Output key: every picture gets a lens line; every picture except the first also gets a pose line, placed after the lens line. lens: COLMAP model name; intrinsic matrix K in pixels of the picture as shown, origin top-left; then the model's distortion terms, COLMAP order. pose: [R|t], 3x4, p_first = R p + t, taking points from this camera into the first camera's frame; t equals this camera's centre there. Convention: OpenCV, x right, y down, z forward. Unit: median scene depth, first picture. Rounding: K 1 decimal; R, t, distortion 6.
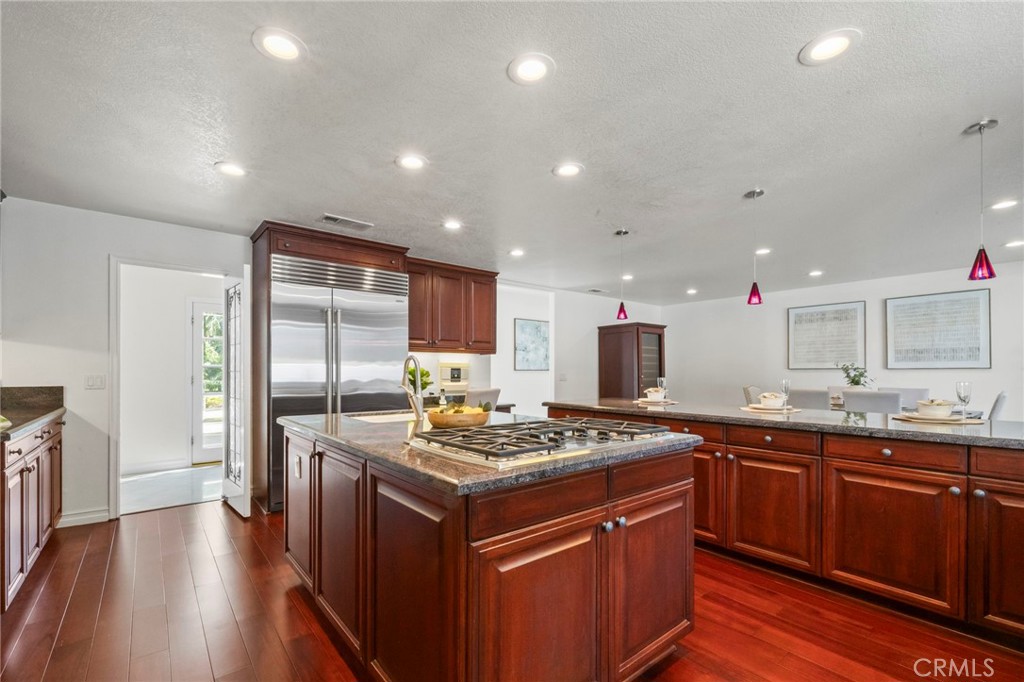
lens RADIAL K [[447.0, 0, 511.8], [0, 447.0, 368.8], [0, 0, 1]] dist [0.008389, -0.000040]
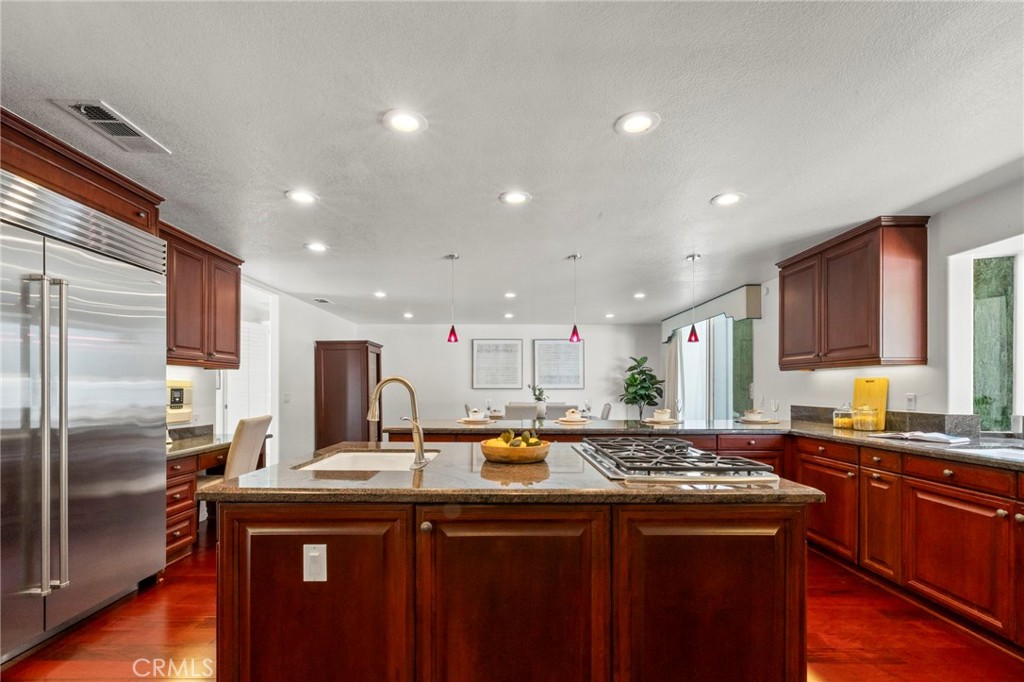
lens RADIAL K [[438.8, 0, 513.2], [0, 438.8, 390.3], [0, 0, 1]] dist [-0.001239, -0.000335]
pose [[0.638685, -0.002792, 0.769463, -0.294290], [-0.006741, 0.999935, 0.009223, -0.007703], [-0.769438, -0.011078, 0.638625, 0.173103]]
